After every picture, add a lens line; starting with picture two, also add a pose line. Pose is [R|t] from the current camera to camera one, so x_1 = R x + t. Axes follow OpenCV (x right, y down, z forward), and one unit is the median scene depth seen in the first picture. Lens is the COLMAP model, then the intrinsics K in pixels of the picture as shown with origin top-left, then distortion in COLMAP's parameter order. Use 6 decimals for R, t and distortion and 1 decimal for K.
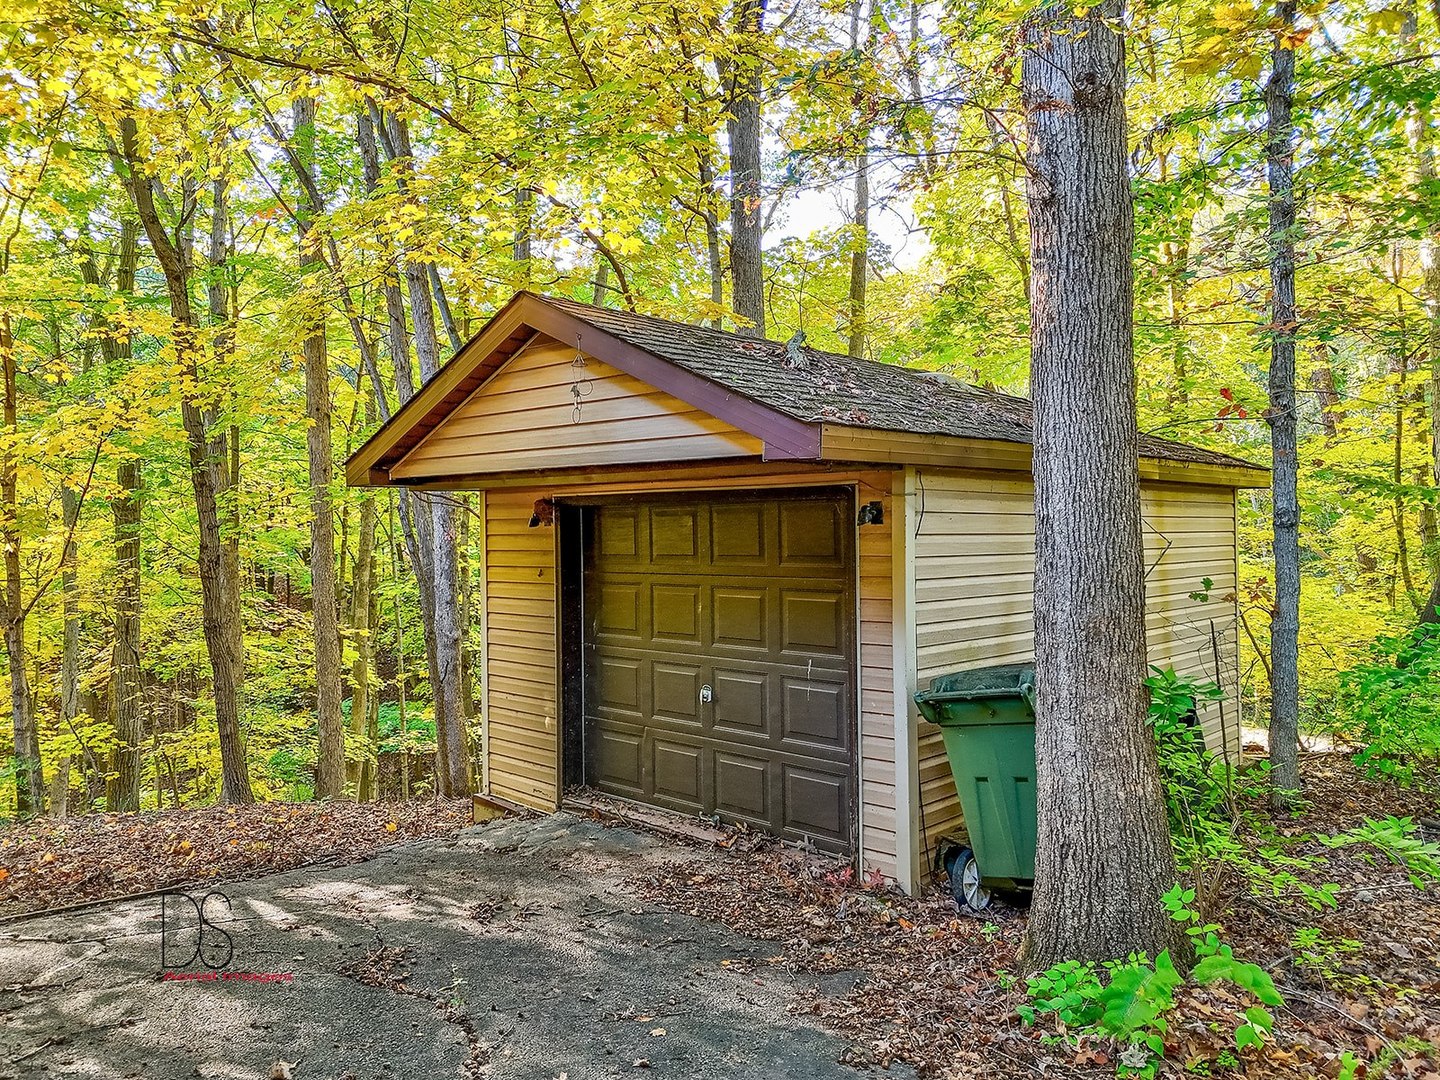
lens RADIAL K [[1007.9, 0, 720.0], [0, 1007.9, 540.0], [0, 0, 1]] dist [0.087179, -0.049924]
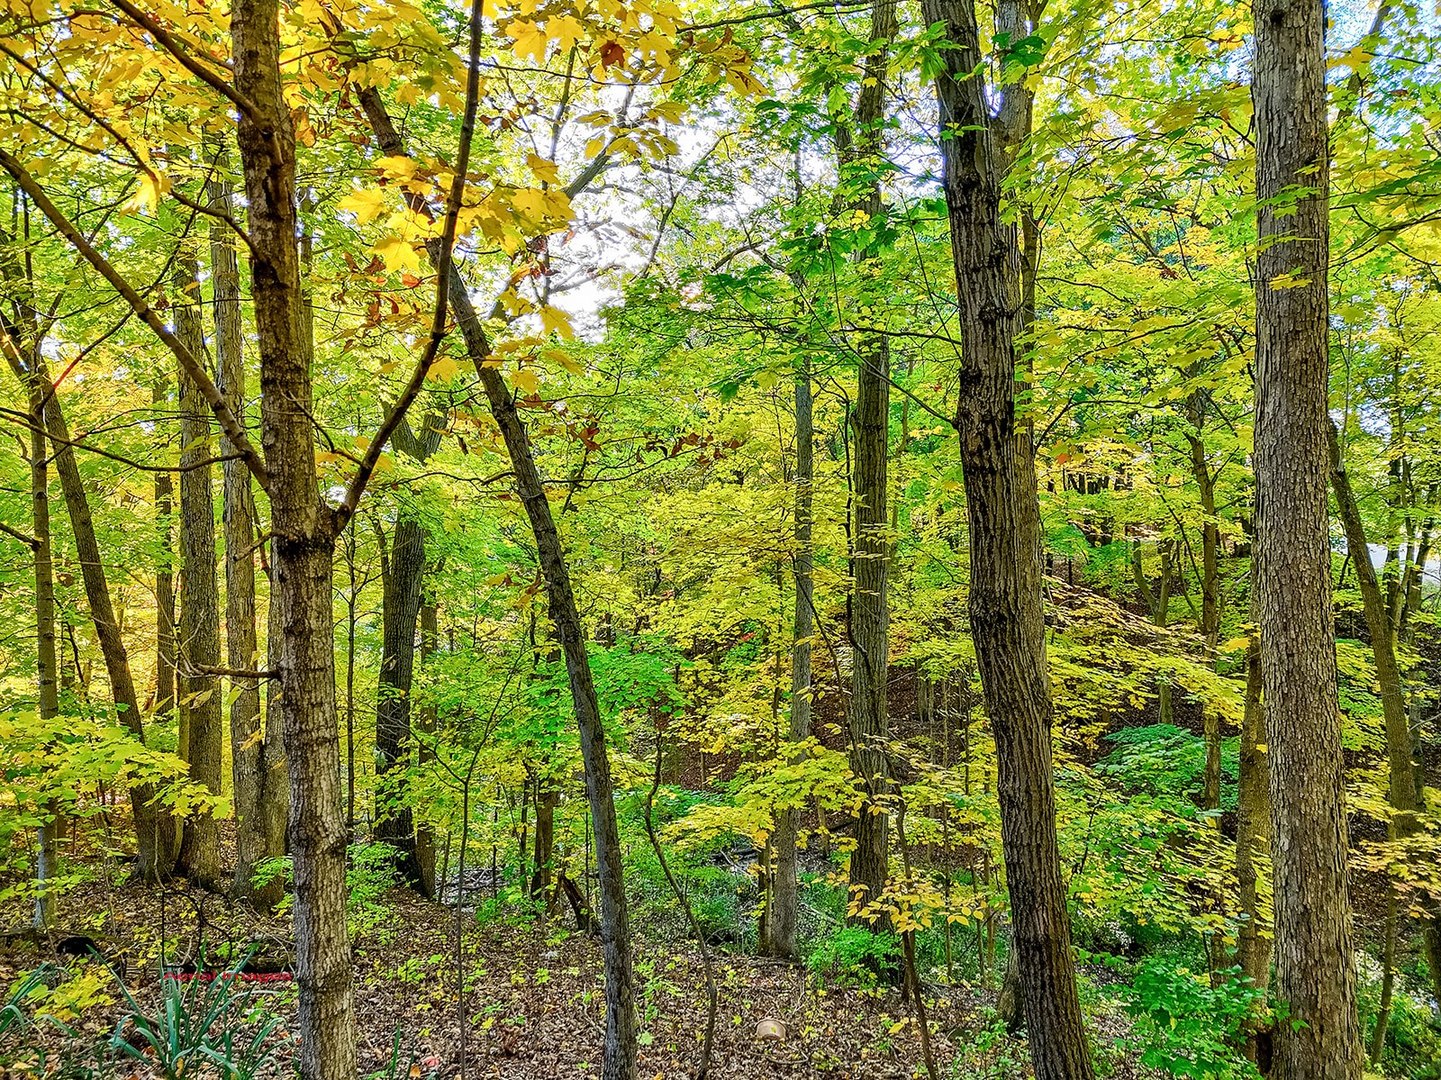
lens RADIAL K [[1008.6, 0, 720.5], [0, 1008.6, 540.0], [0, 0, 1]] dist [0.087179, -0.049924]
pose [[0.754881, 0.002588, -0.655856, -0.245891], [-0.000008, 0.999992, 0.003937, 0.041024], [0.655861, -0.002967, 0.754875, 0.493313]]
